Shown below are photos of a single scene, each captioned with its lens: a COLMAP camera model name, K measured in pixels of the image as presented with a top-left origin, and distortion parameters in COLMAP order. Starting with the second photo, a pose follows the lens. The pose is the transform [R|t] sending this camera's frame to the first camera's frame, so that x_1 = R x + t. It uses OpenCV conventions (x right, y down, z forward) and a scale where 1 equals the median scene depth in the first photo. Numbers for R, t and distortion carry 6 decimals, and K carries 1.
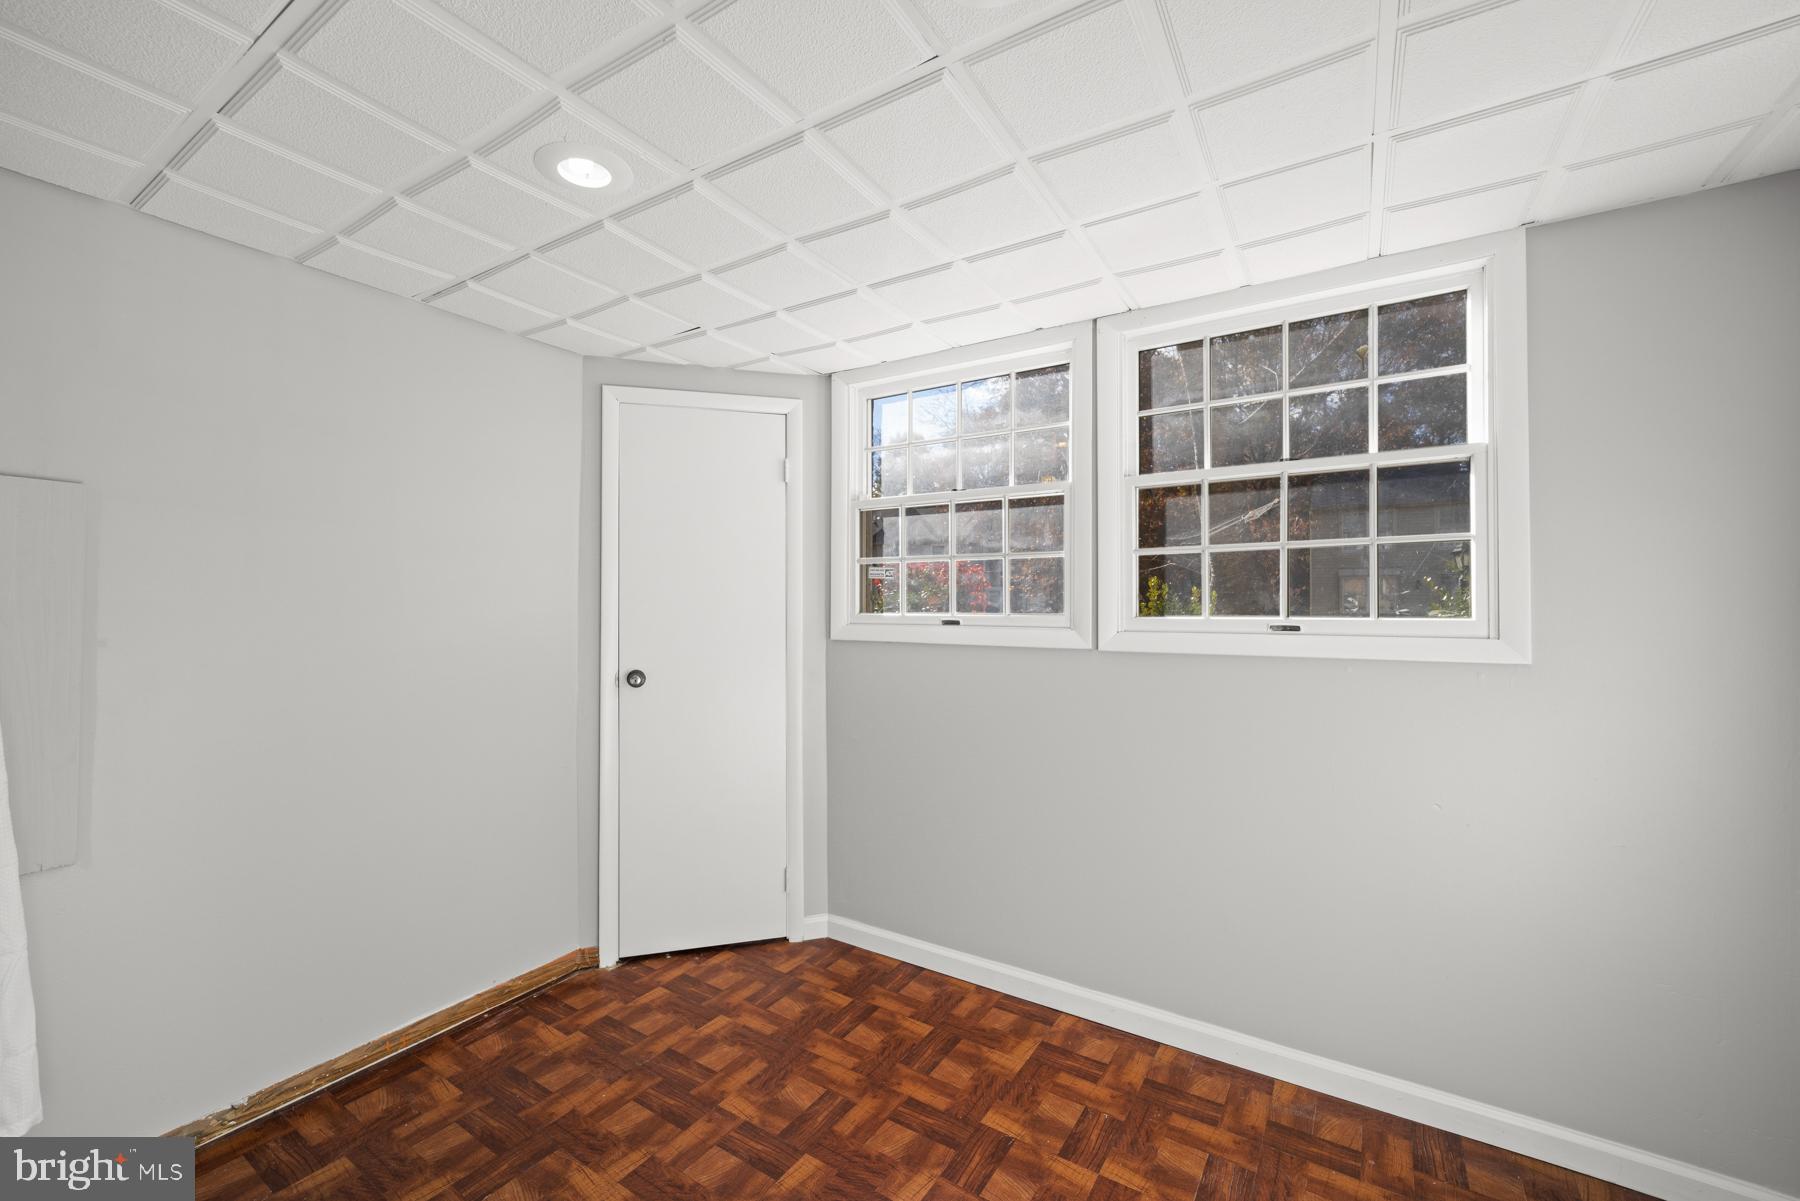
lens RADIAL K [[726.5, 0, 893.4], [0, 726.5, 610.8], [0, 0, 1]] dist [-0.000291, 0.000360]
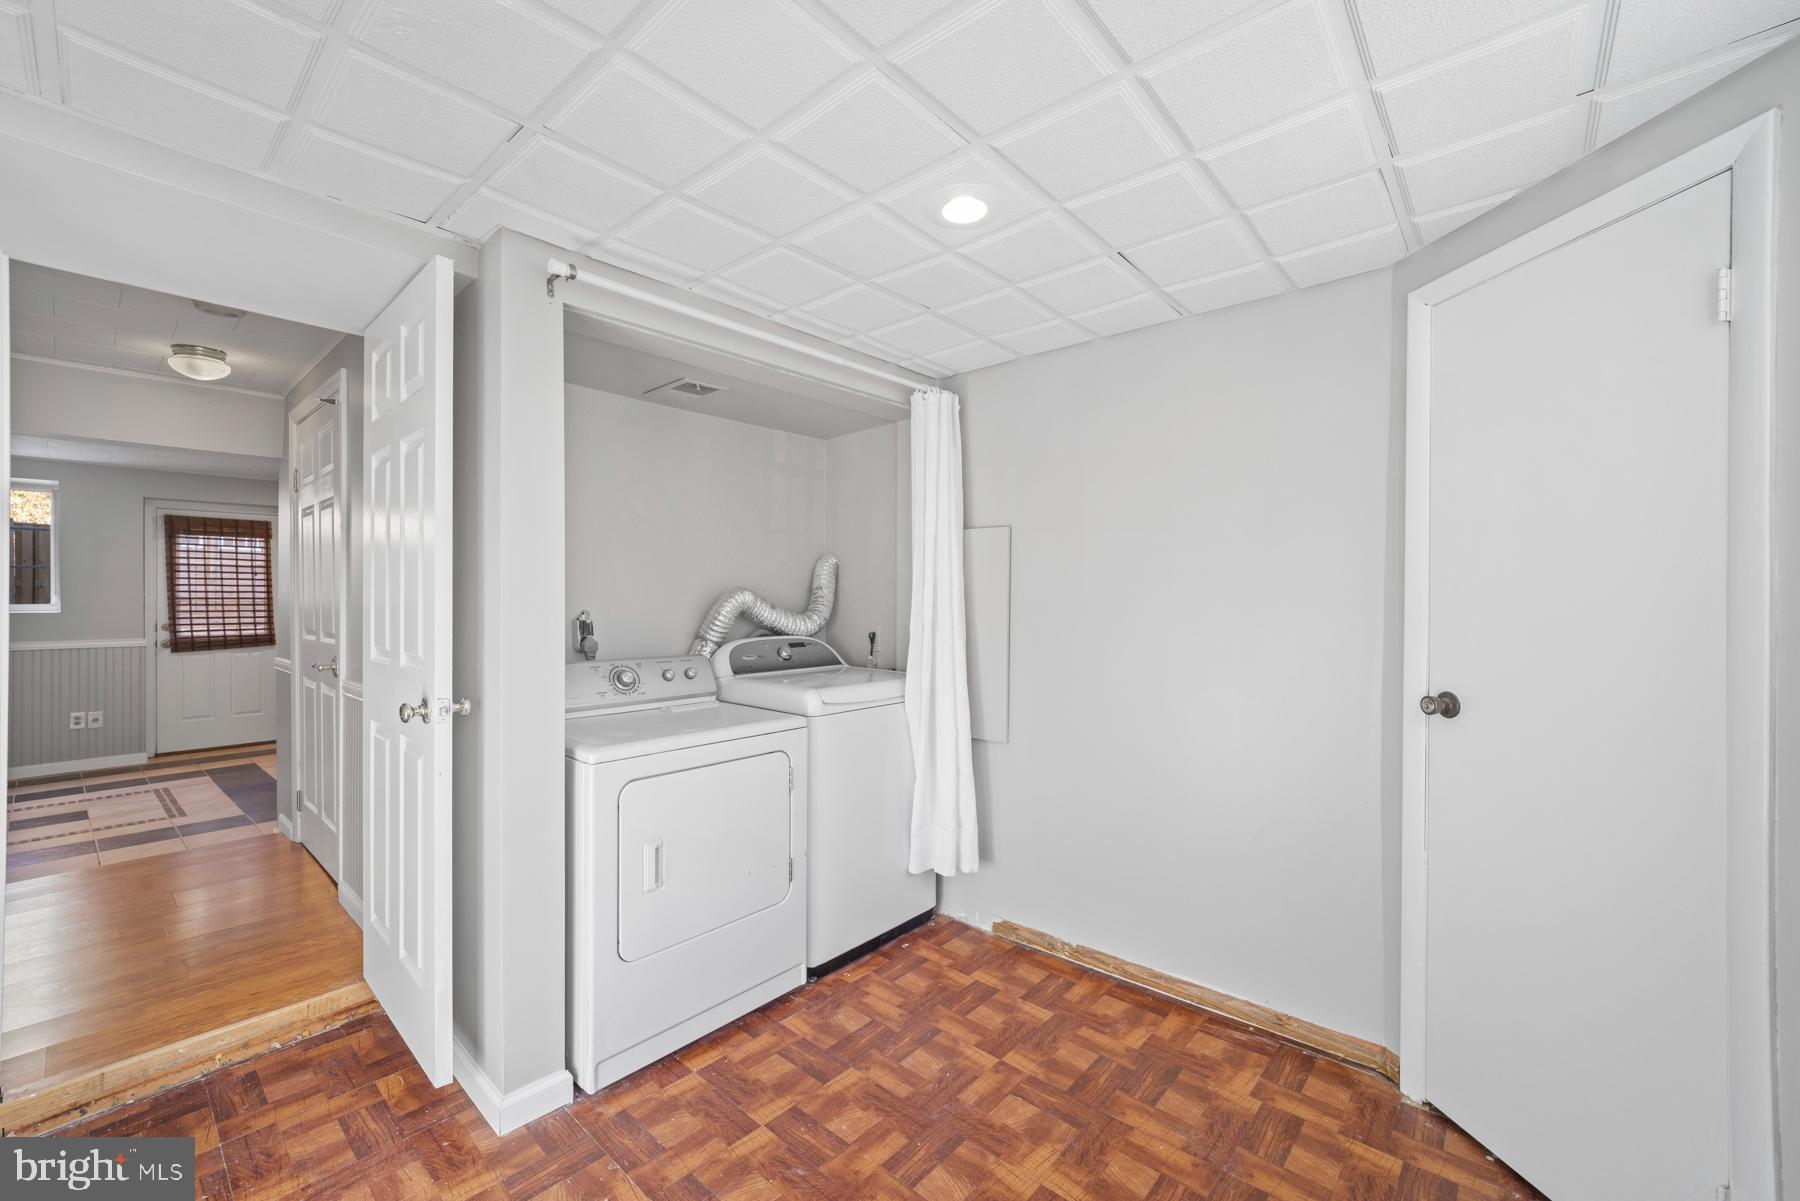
lens RADIAL K [[726.5, 0, 901.1], [0, 726.5, 598.9], [0, 0, 1]] dist [-0.000291, 0.000360]
pose [[-0.141361, 0.002104, -0.989956, 0.503100], [-0.006639, 0.999973, 0.003074, -0.004880], [0.989936, 0.007007, -0.141343, 0.771064]]
